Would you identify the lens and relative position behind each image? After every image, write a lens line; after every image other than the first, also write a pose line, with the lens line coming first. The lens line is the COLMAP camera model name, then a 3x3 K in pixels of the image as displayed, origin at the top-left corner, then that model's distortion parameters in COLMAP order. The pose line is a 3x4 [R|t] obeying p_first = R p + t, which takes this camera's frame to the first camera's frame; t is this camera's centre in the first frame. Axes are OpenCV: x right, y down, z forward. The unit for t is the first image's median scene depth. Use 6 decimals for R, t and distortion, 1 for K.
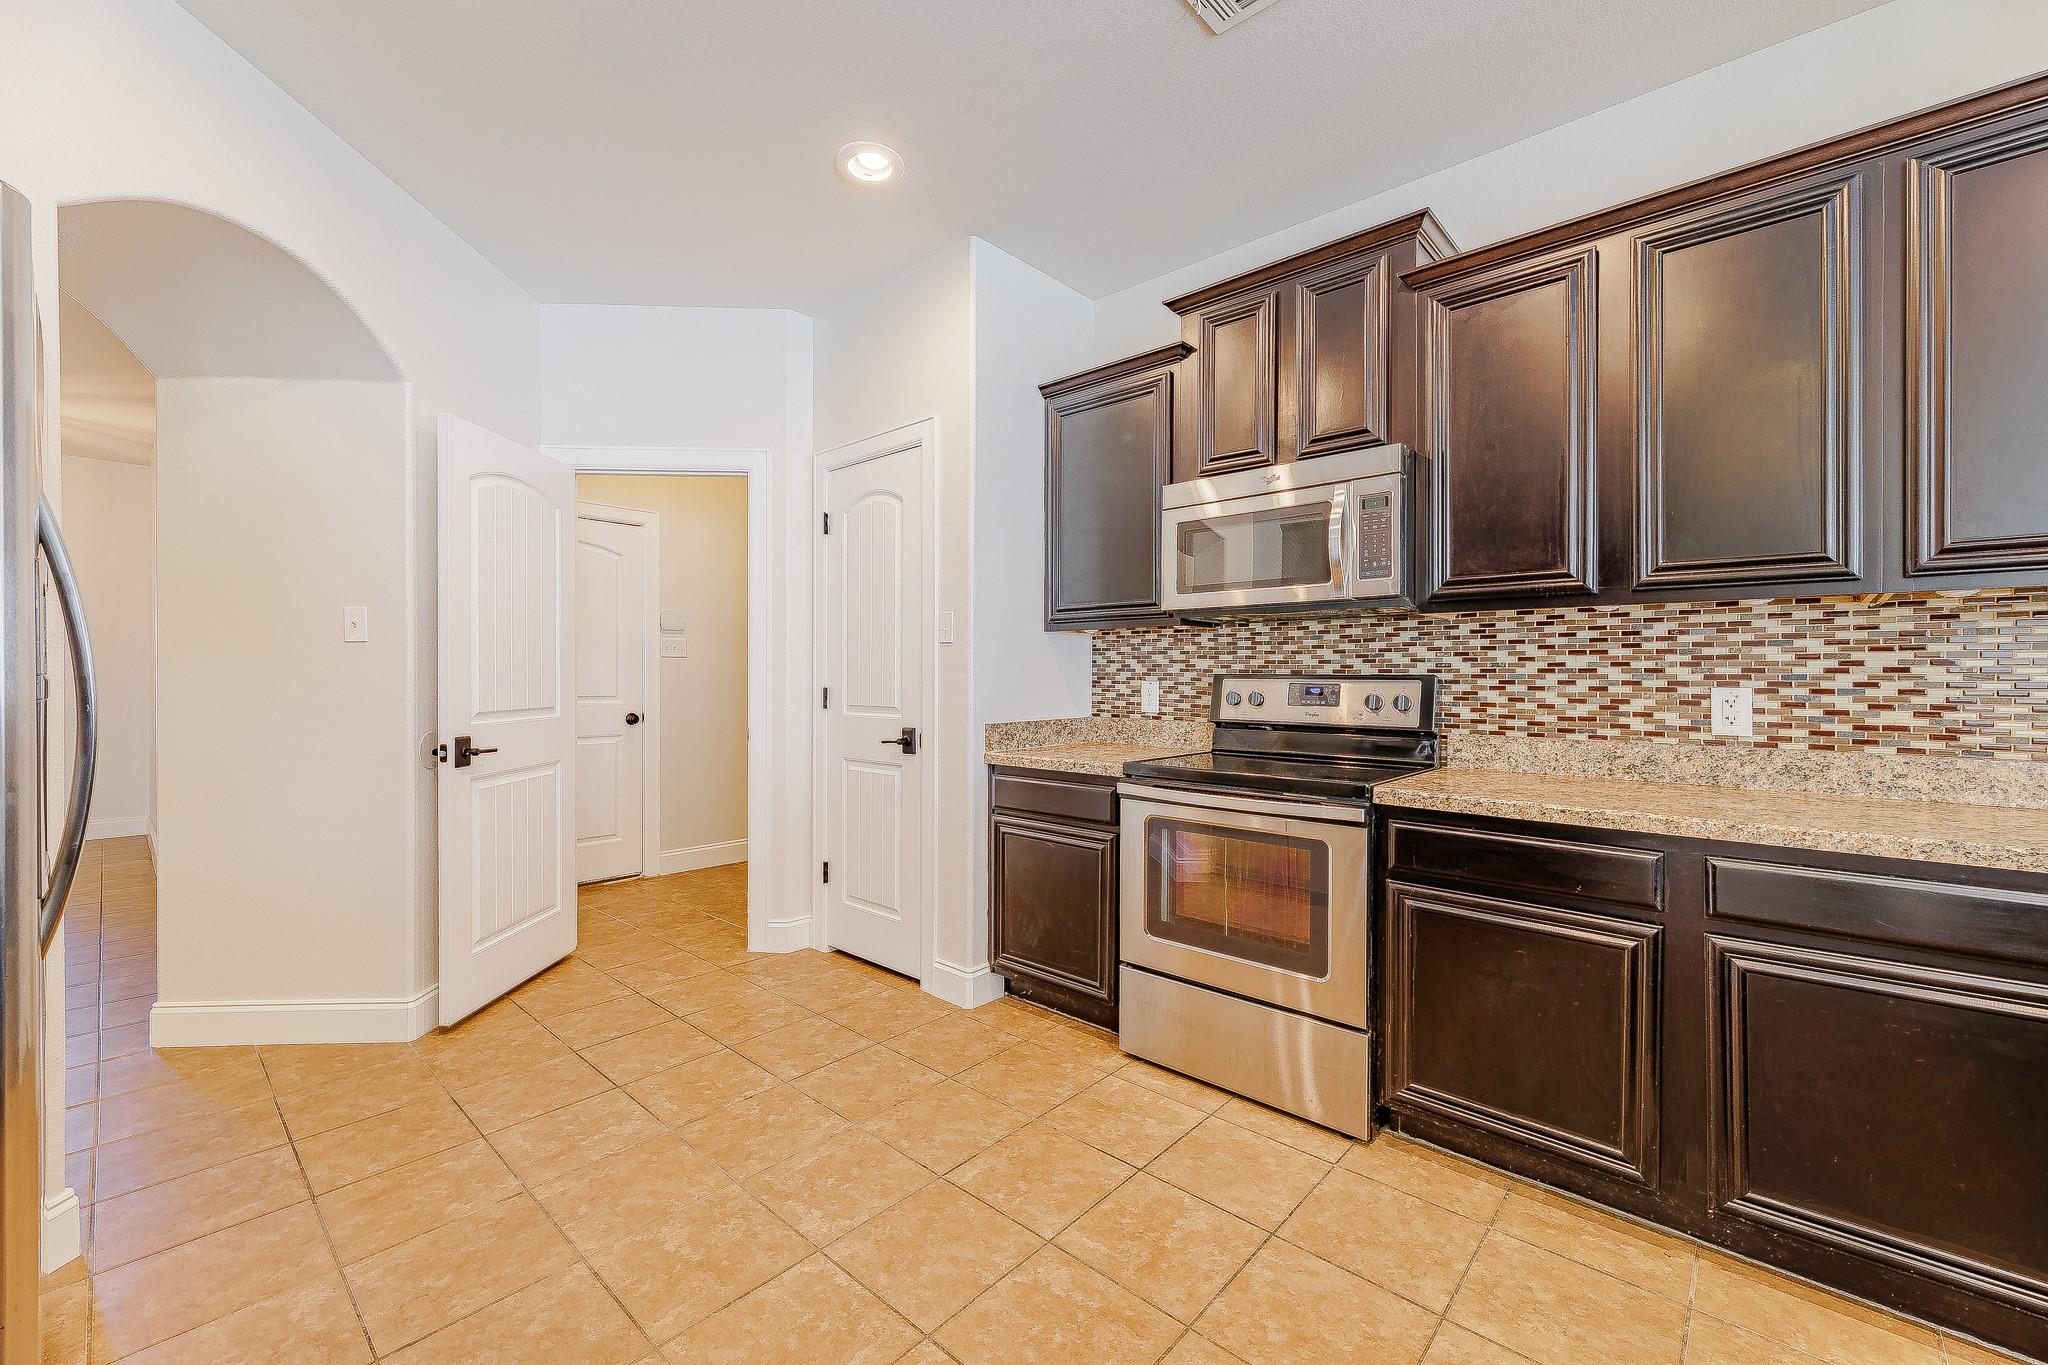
lens RADIAL K [[812.7, 0, 1035.2], [0, 812.7, 681.6], [0, 0, 1]] dist [-0.012315, 0.000139]
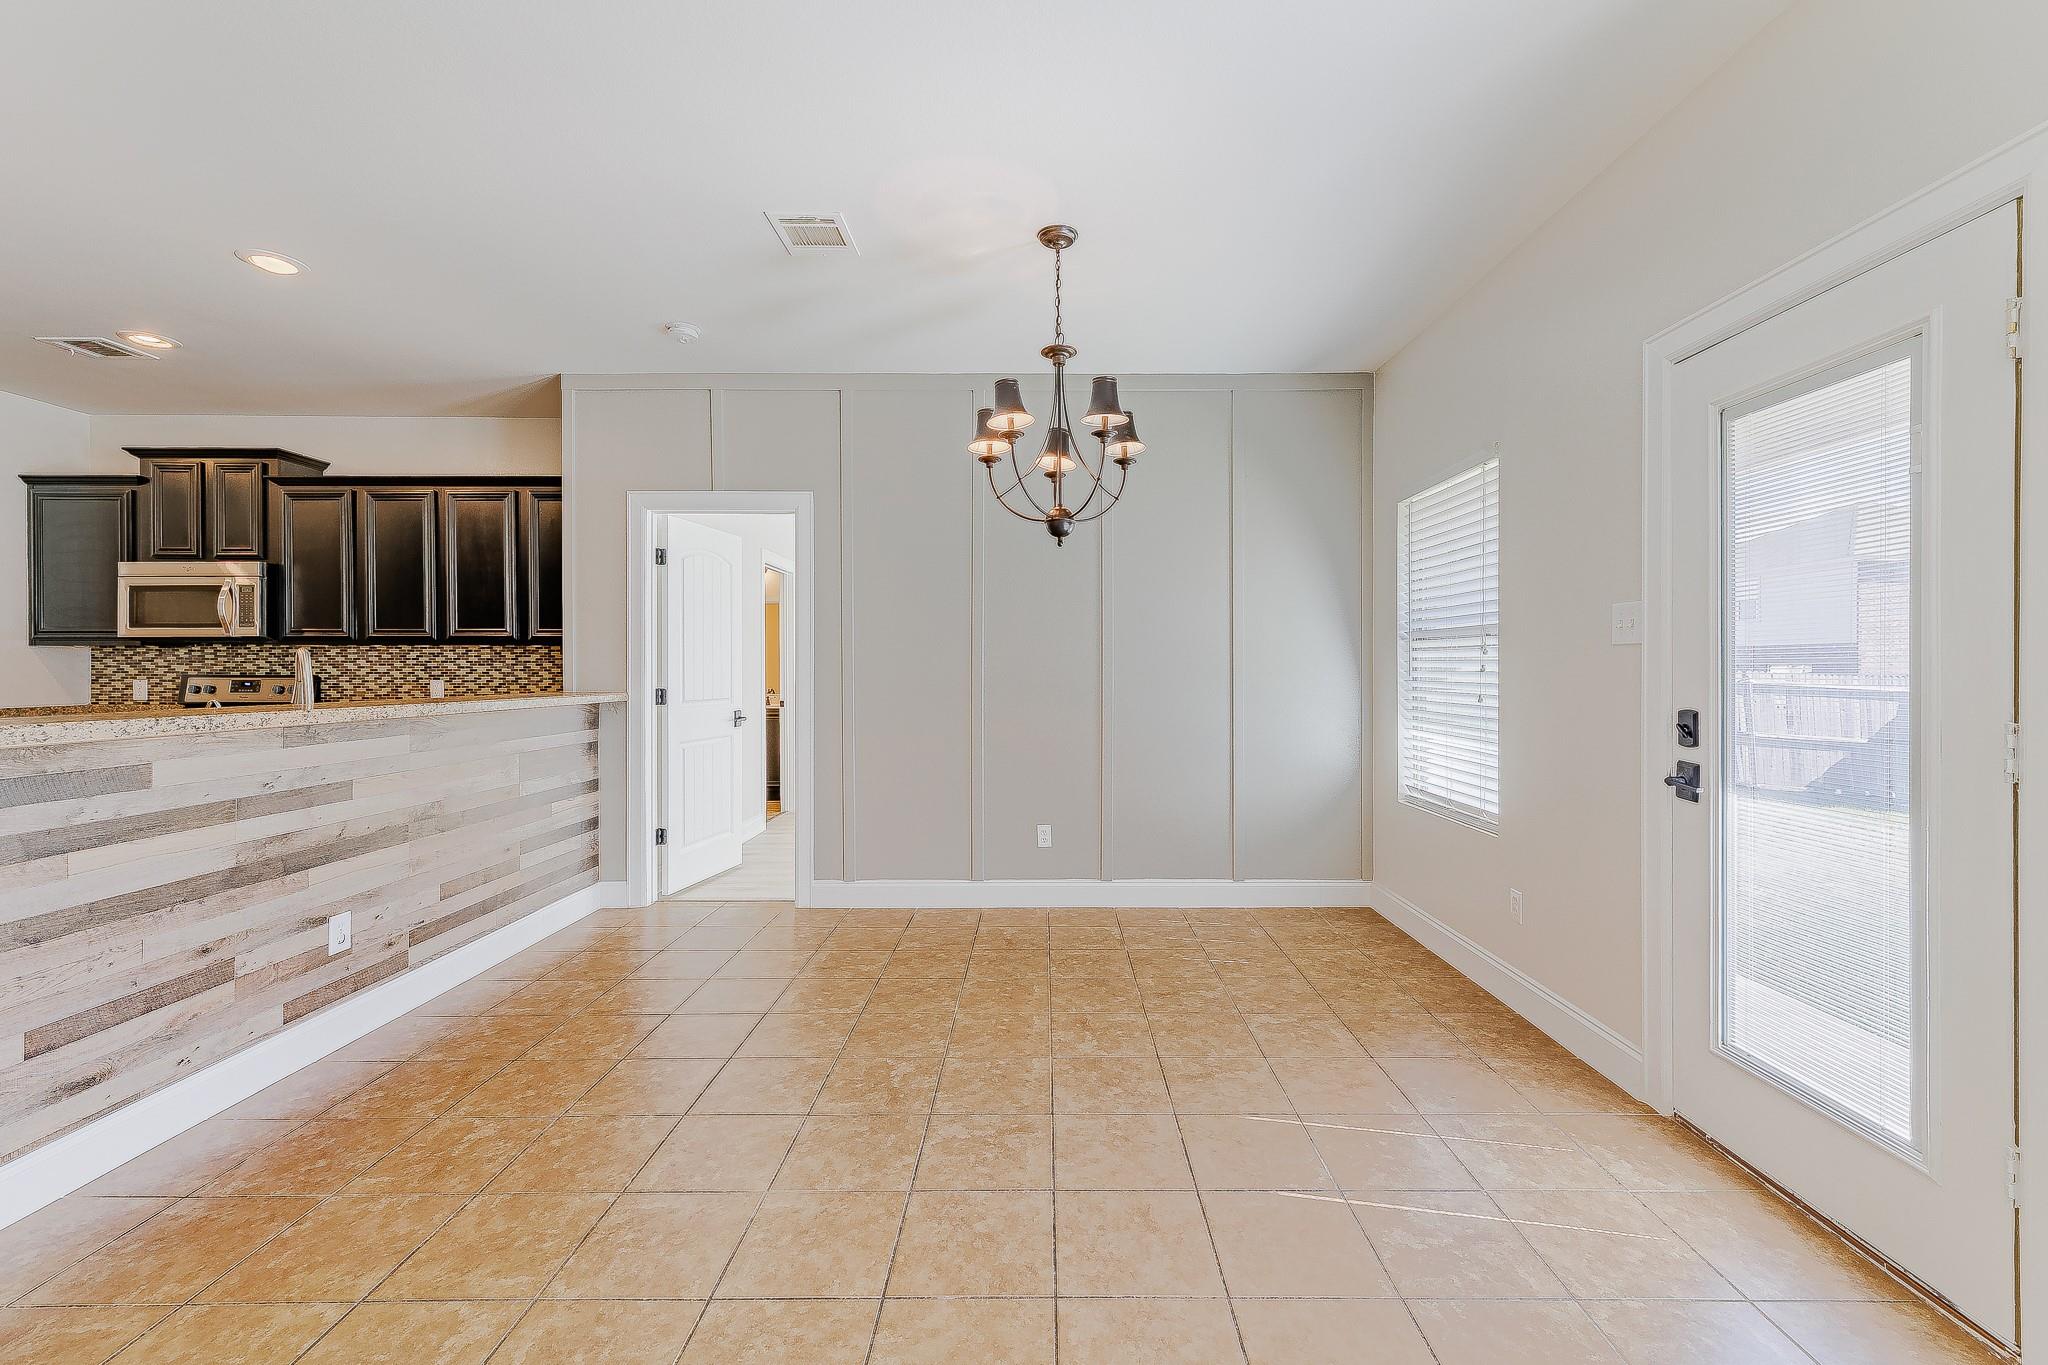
lens RADIAL K [[844.7, 0, 1066.4], [0, 844.7, 677.4], [0, 0, 1]] dist [0.009967, -0.001289]
pose [[0.737944, -0.000105, 0.674862, 0.403833], [0.007628, 0.999937, -0.008184, 0.025854], [-0.674819, 0.011187, 0.737899, -1.586357]]
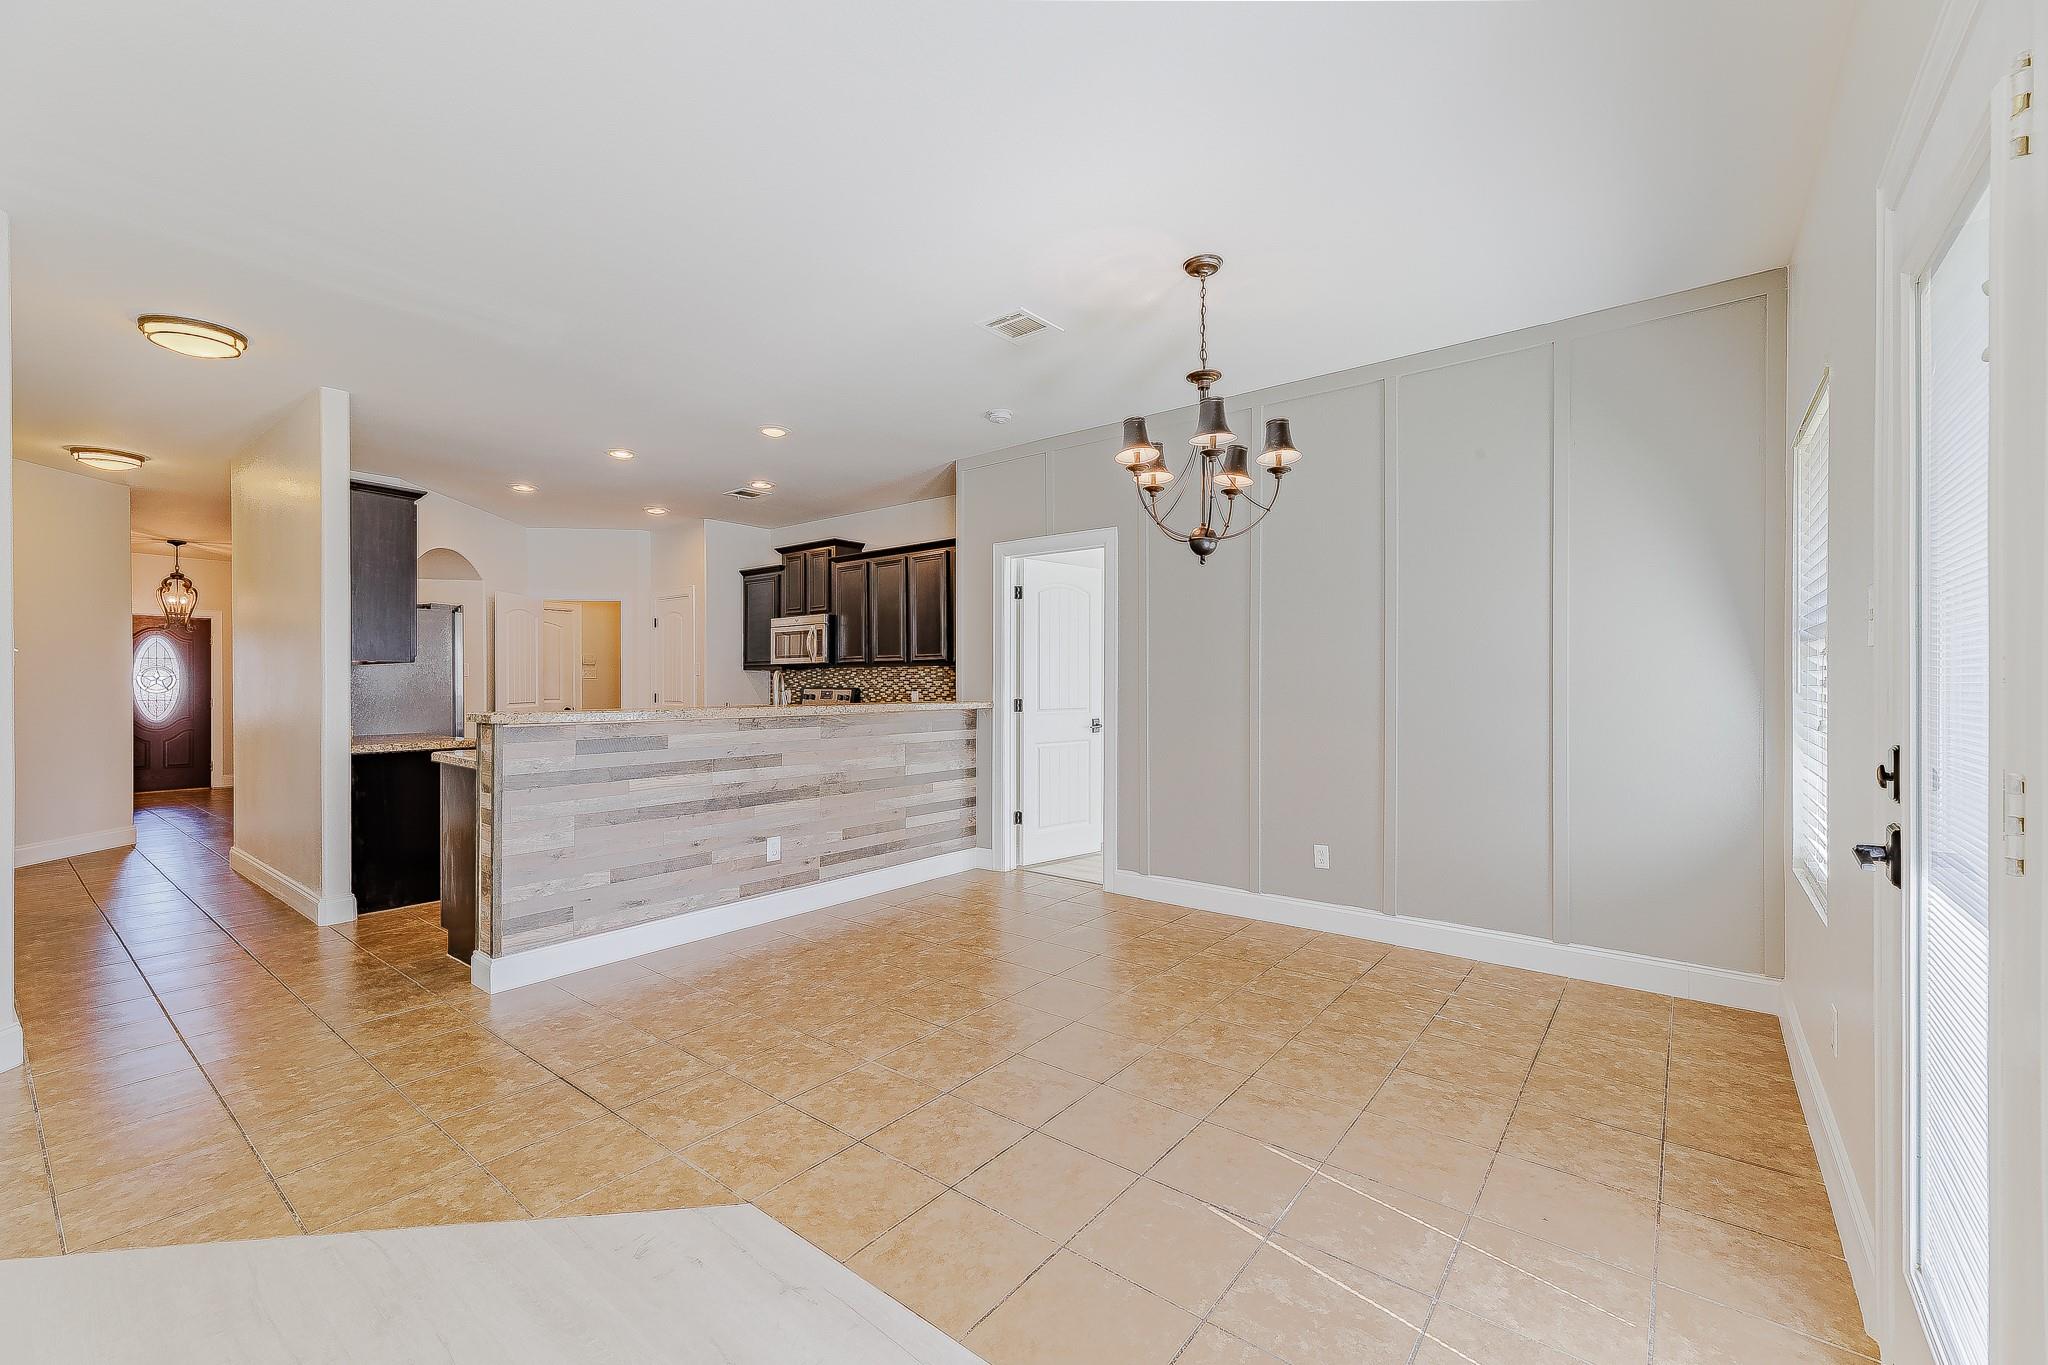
lens RADIAL K [[844.7, 0, 1014.2], [0, 844.7, 689.8], [0, 0, 1]] dist [0.009967, -0.001289]
pose [[0.998349, 0.005145, 0.057212, 0.801319], [-0.004501, 0.999925, -0.011380, 0.029304], [-0.057266, 0.011104, 0.998297, -1.876377]]
